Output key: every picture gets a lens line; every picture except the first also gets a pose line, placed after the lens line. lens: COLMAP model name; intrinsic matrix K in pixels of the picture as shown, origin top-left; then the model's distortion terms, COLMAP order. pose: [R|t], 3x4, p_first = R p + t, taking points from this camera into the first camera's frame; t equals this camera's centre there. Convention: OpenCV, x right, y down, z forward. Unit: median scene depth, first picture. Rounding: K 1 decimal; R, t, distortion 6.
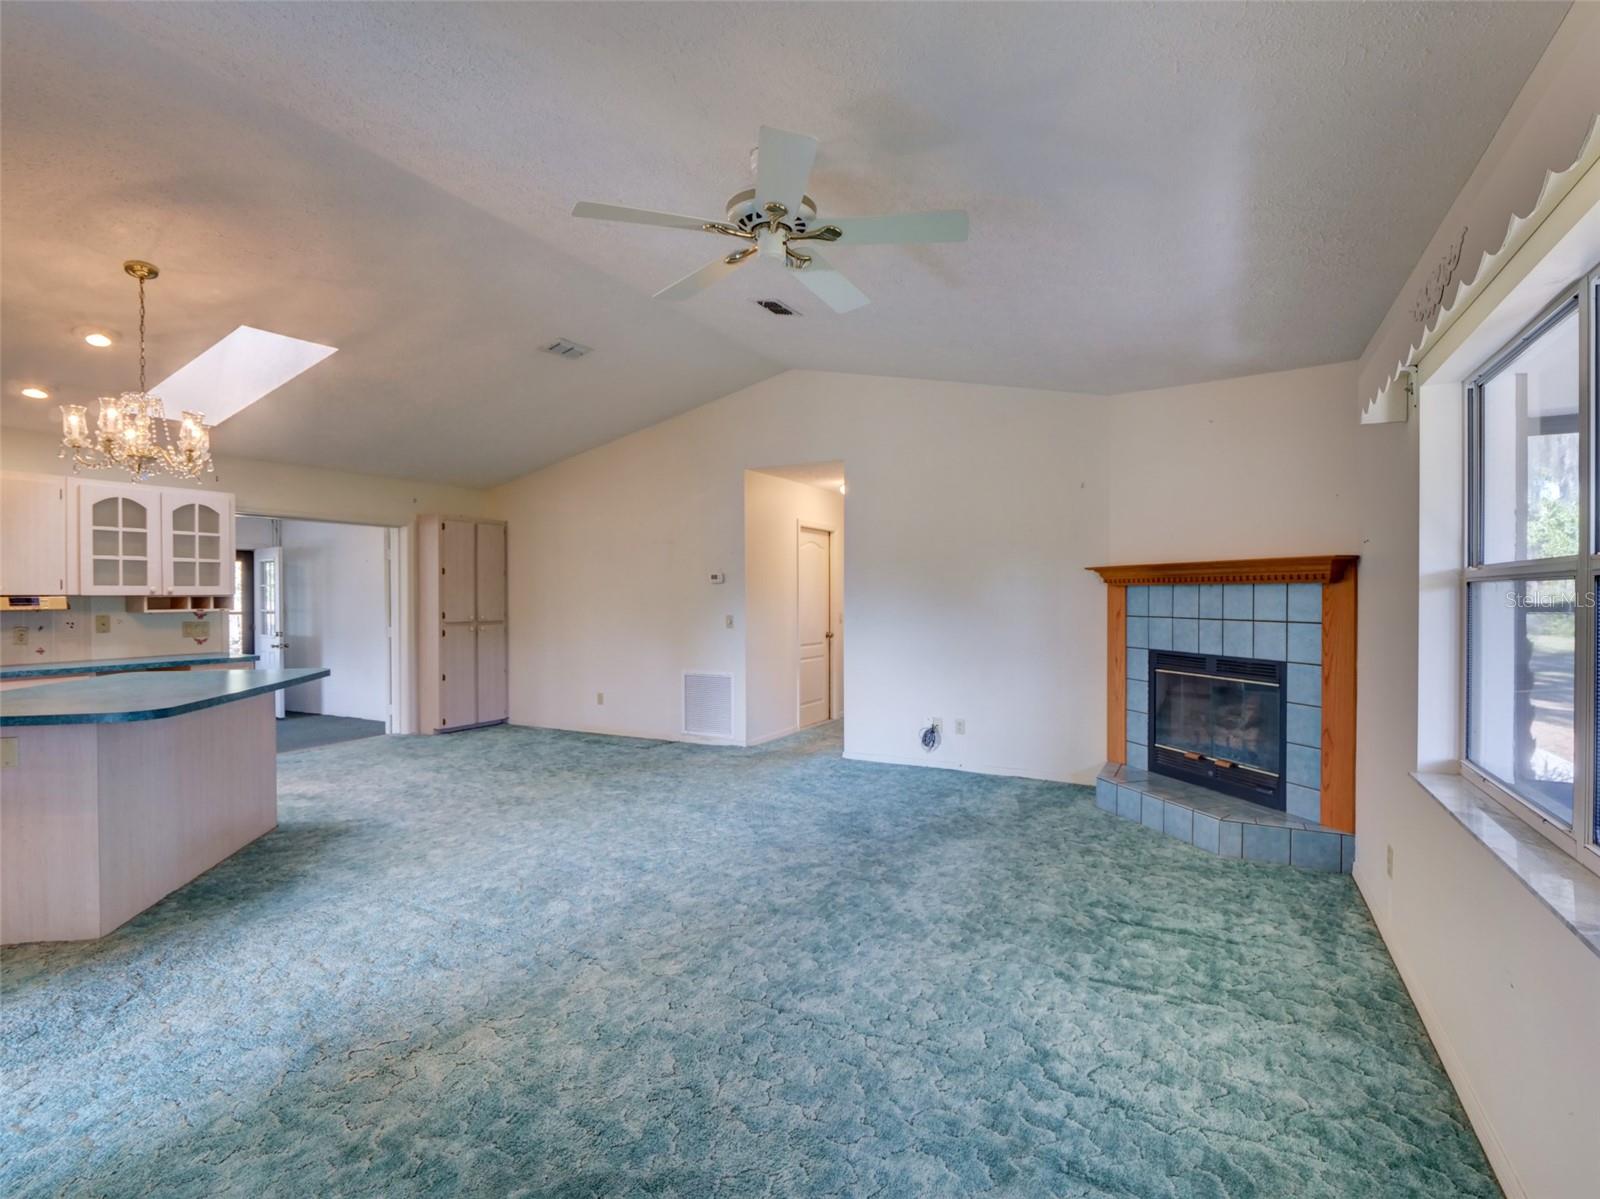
lens RADIAL K [[780.7, 0, 801.1], [0, 780.7, 601.4], [0, 0, 1]] dist [-0.014233, 0.000017]
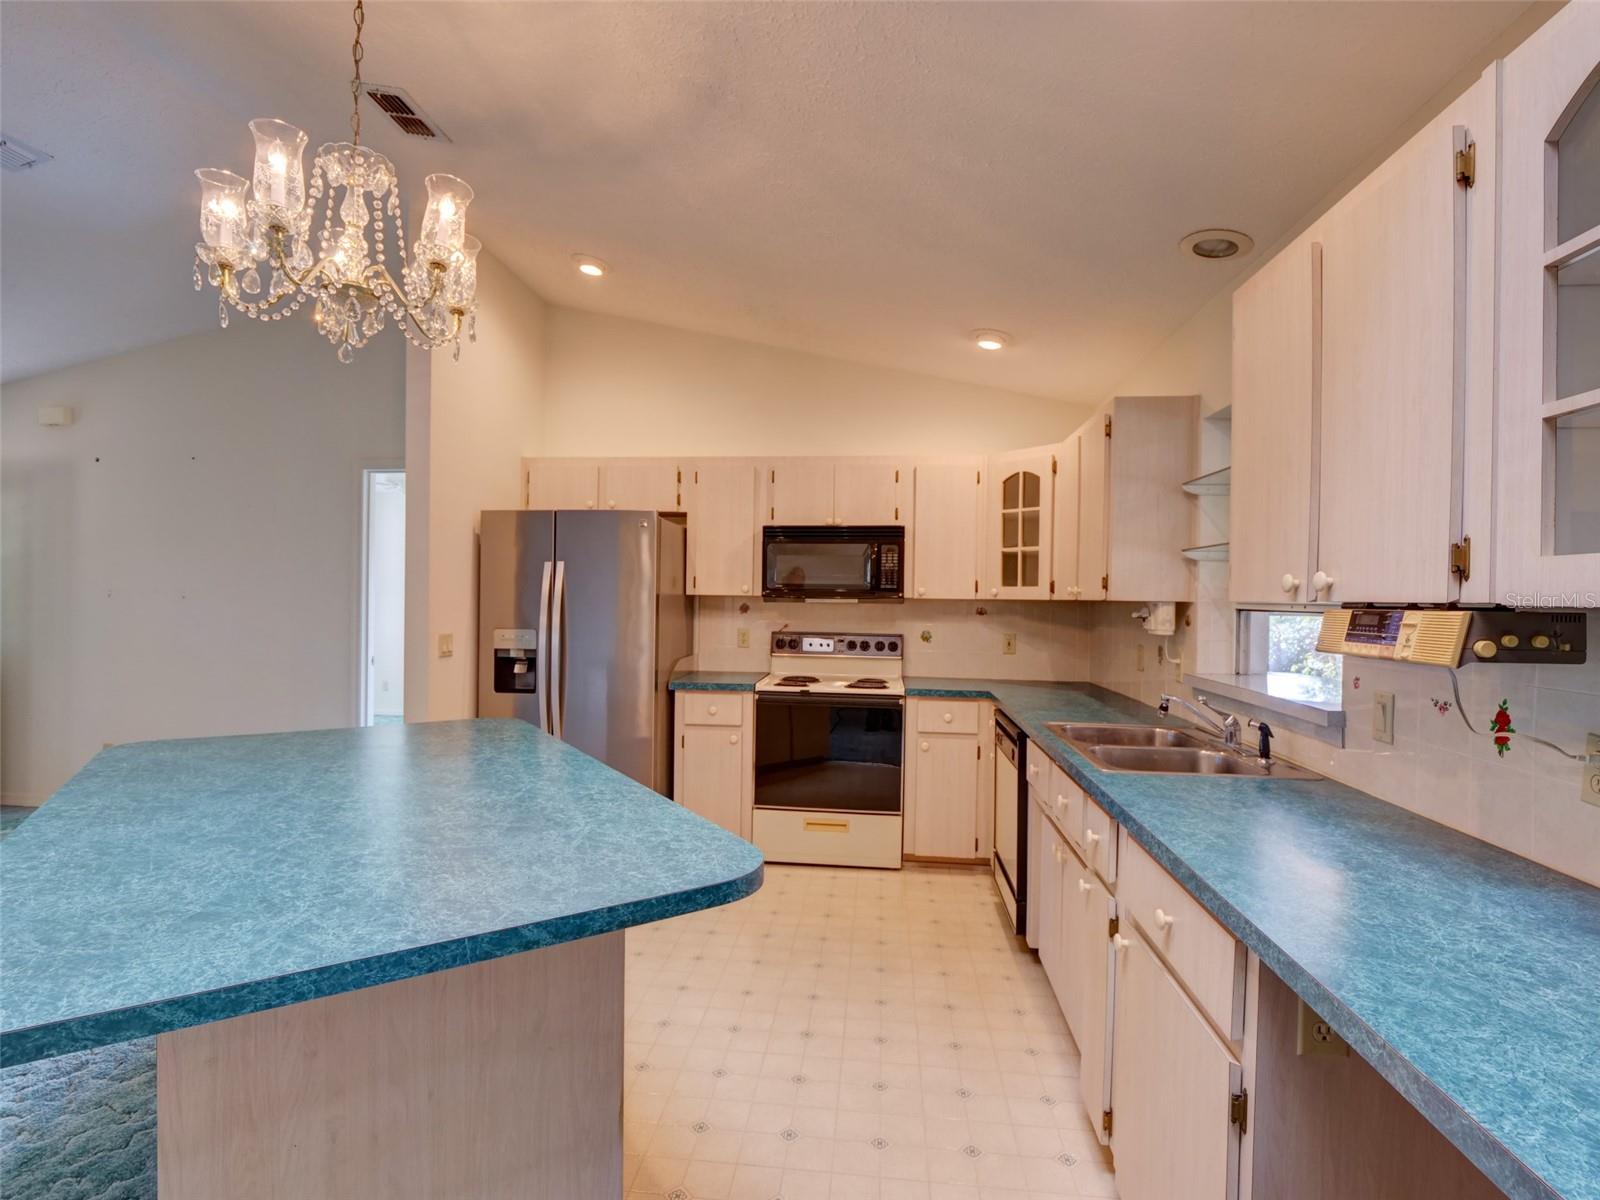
lens RADIAL K [[780.7, 0, 801.1], [0, 780.7, 601.9], [0, 0, 1]] dist [-0.014233, 0.000017]
pose [[-0.927397, -0.007064, -0.374011, -0.832942], [-0.014202, 0.999766, 0.016333, -0.011822], [0.373808, 0.020459, -0.927280, 1.372289]]
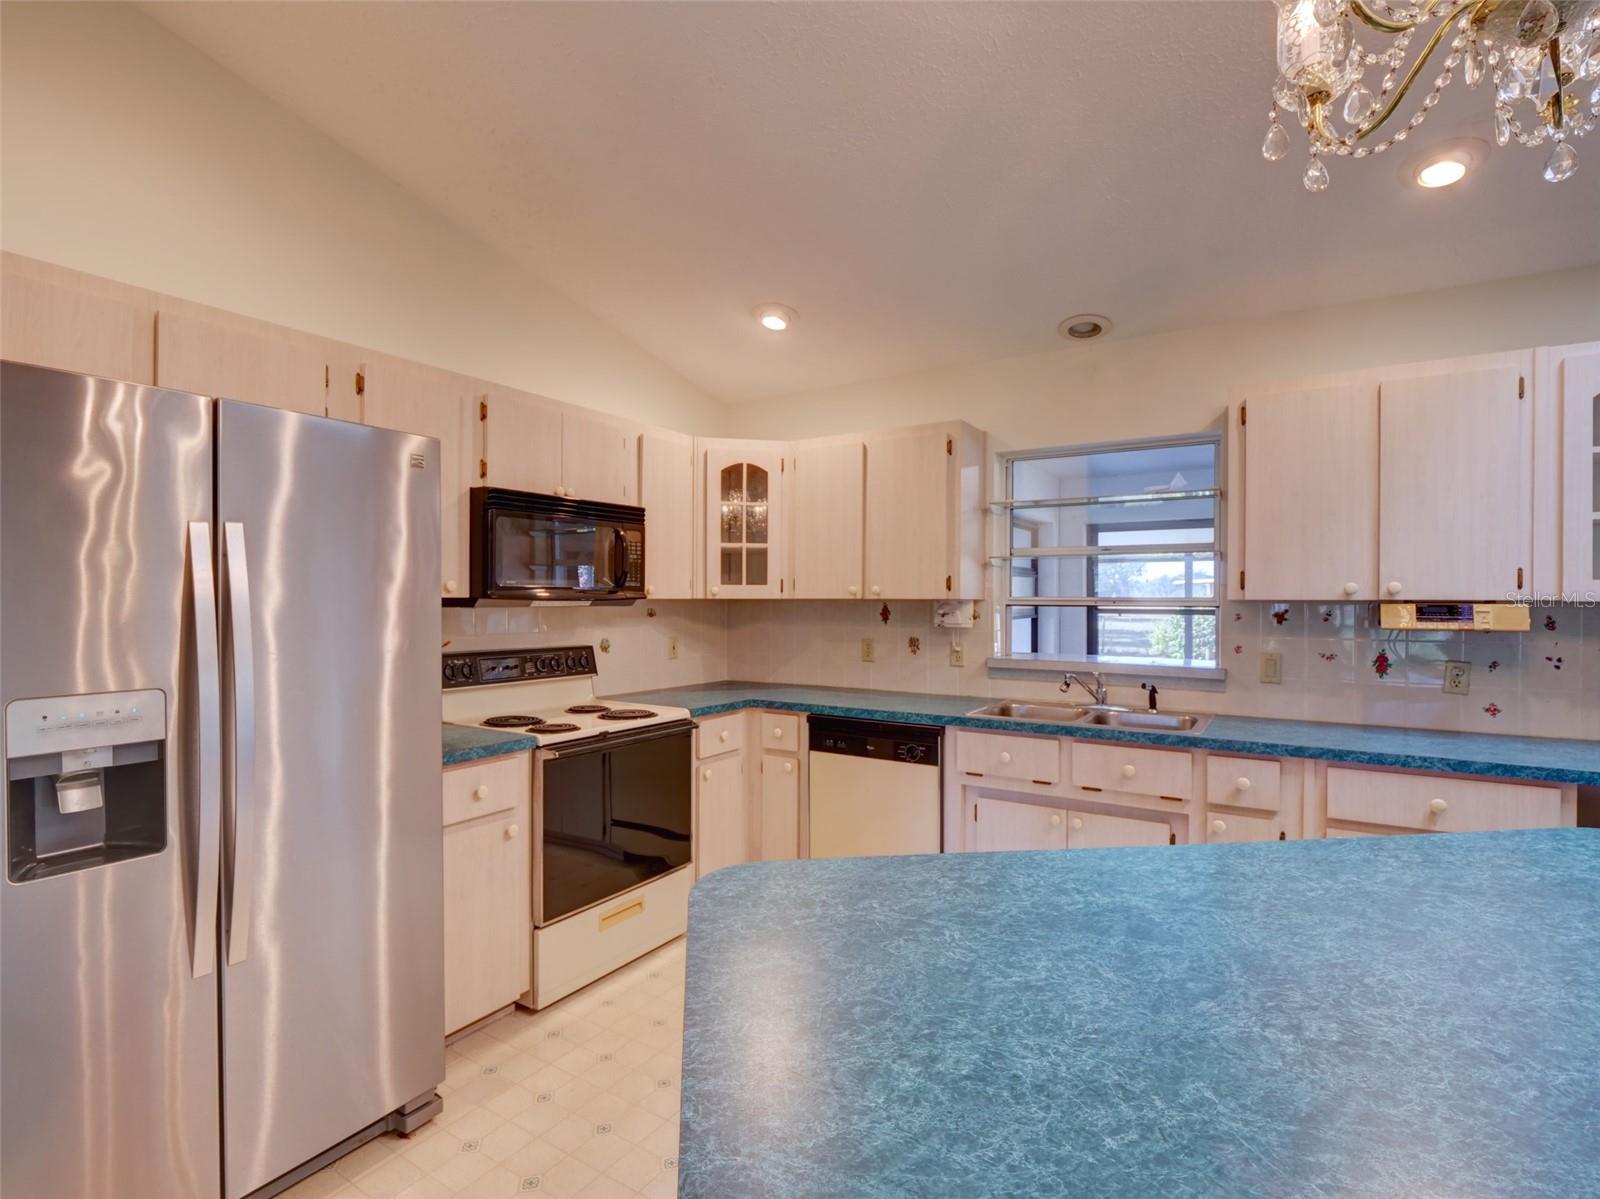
lens RADIAL K [[780.7, 0, 801.1], [0, 780.7, 601.4], [0, 0, 1]] dist [-0.014233, 0.000017]
pose [[-0.076350, 0.006132, -0.997062, -0.545059], [-0.011931, 0.999904, 0.007063, -0.007101], [0.997010, 0.012435, -0.076269, 0.715905]]
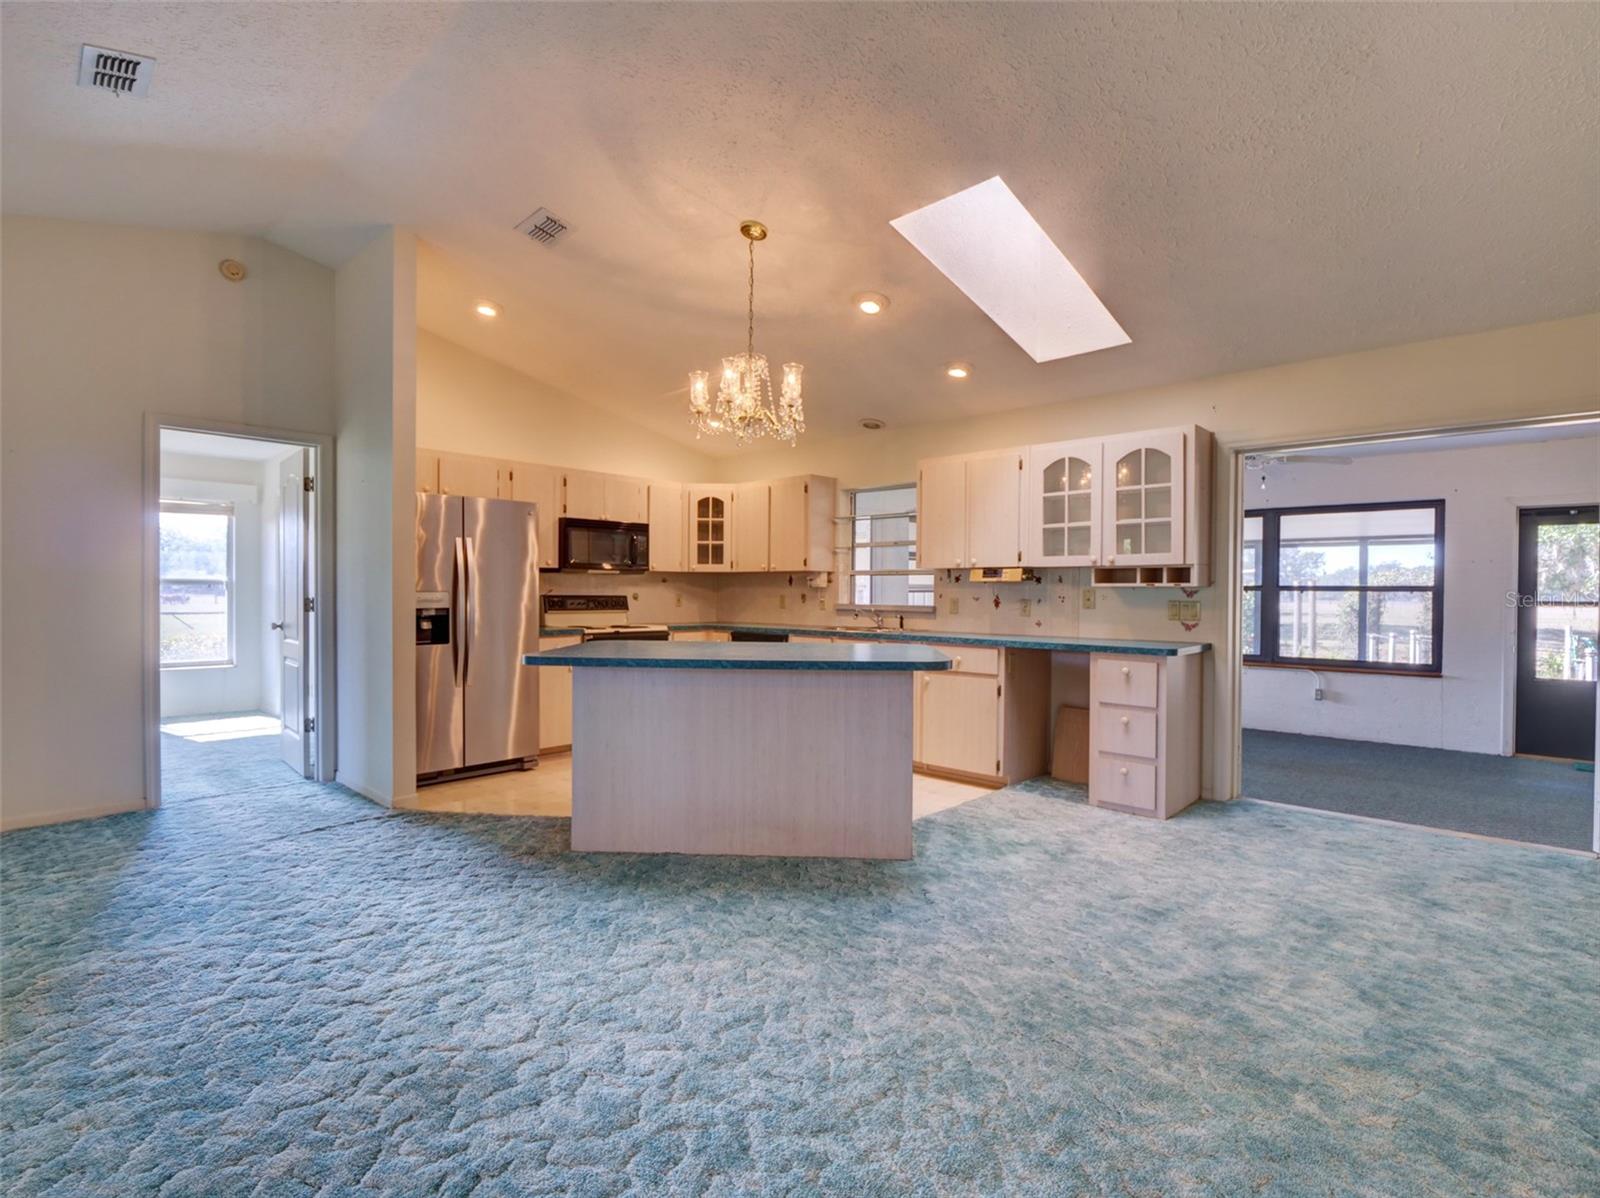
lens RADIAL K [[780.7, 0, 801.1], [0, 780.7, 600.9], [0, 0, 1]] dist [-0.014233, 0.000017]
pose [[-0.256857, 0.013177, -0.966360, 0.093228], [-0.014981, 0.999733, 0.017613, 0.026251], [0.966333, 0.019001, -0.256591, 1.186944]]
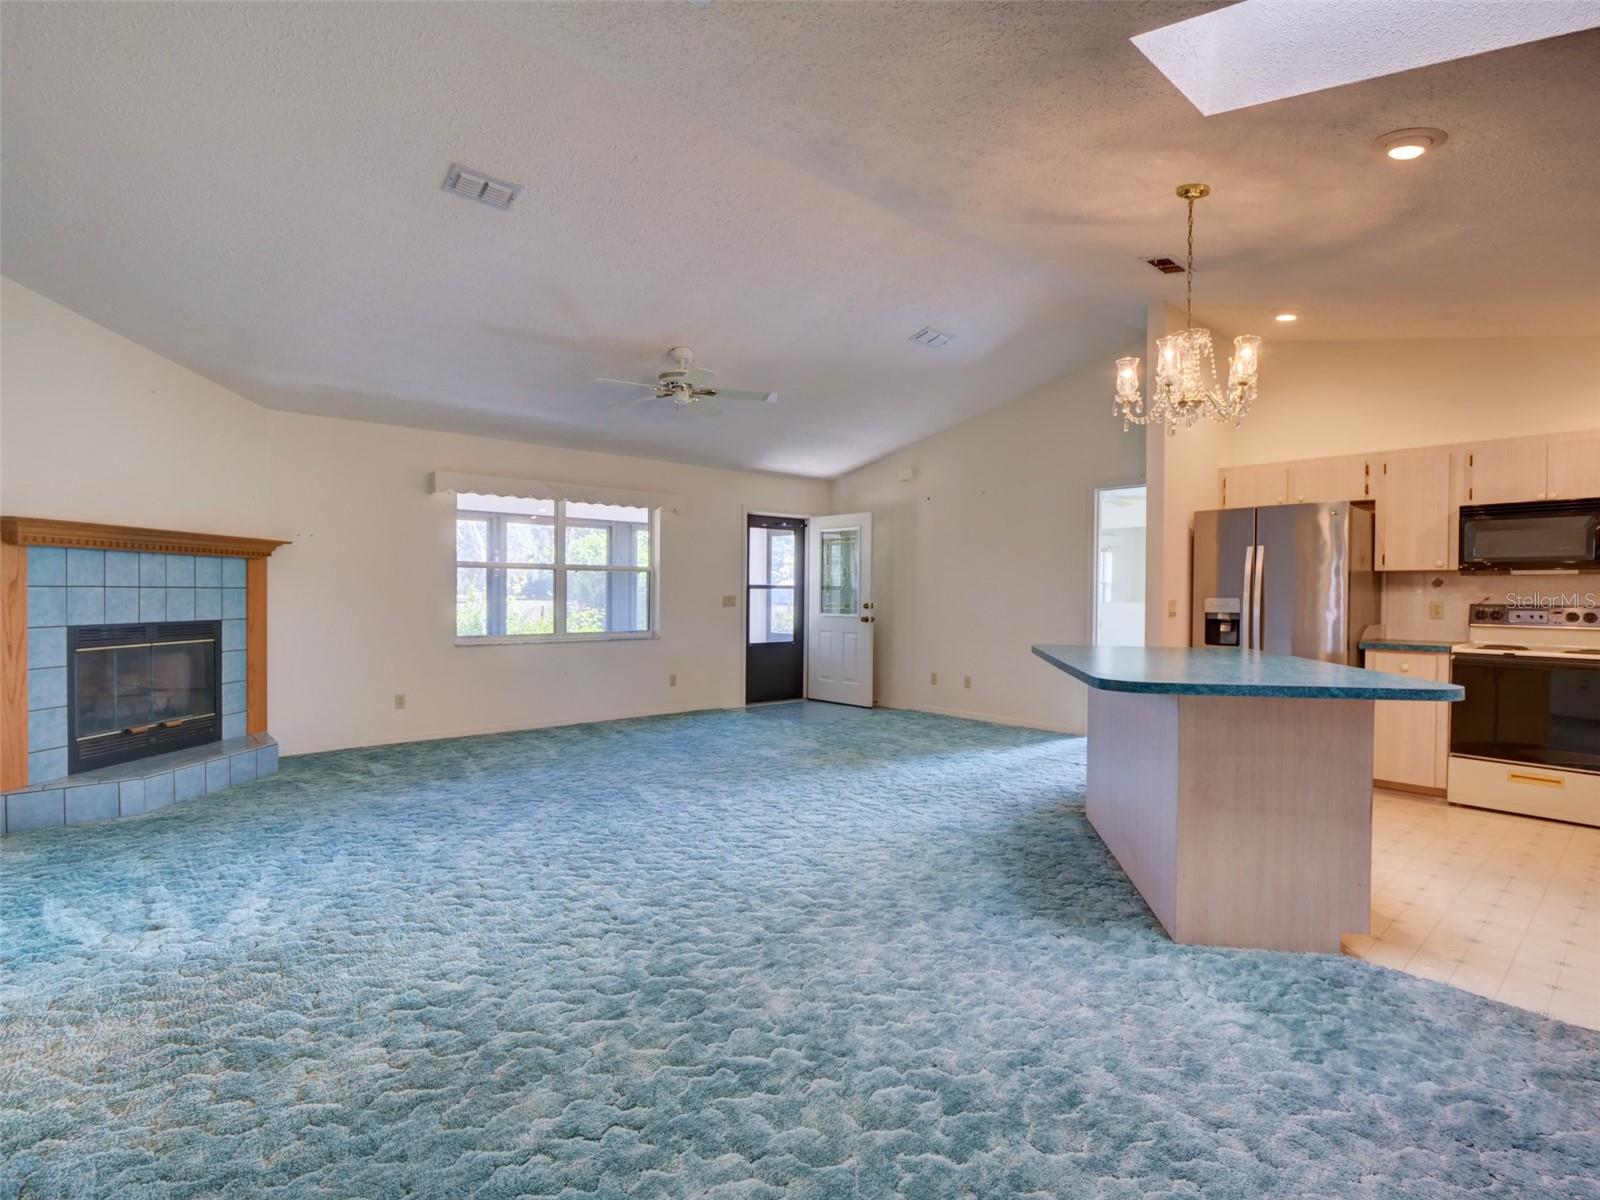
lens RADIAL K [[780.7, 0, 801.1], [0, 780.7, 601.9], [0, 0, 1]] dist [-0.014233, 0.000017]
pose [[-0.933043, -0.007684, 0.359682, -0.681263], [-0.000643, 0.999806, 0.019692, 0.023361], [-0.359764, 0.018142, -0.932867, 1.794076]]
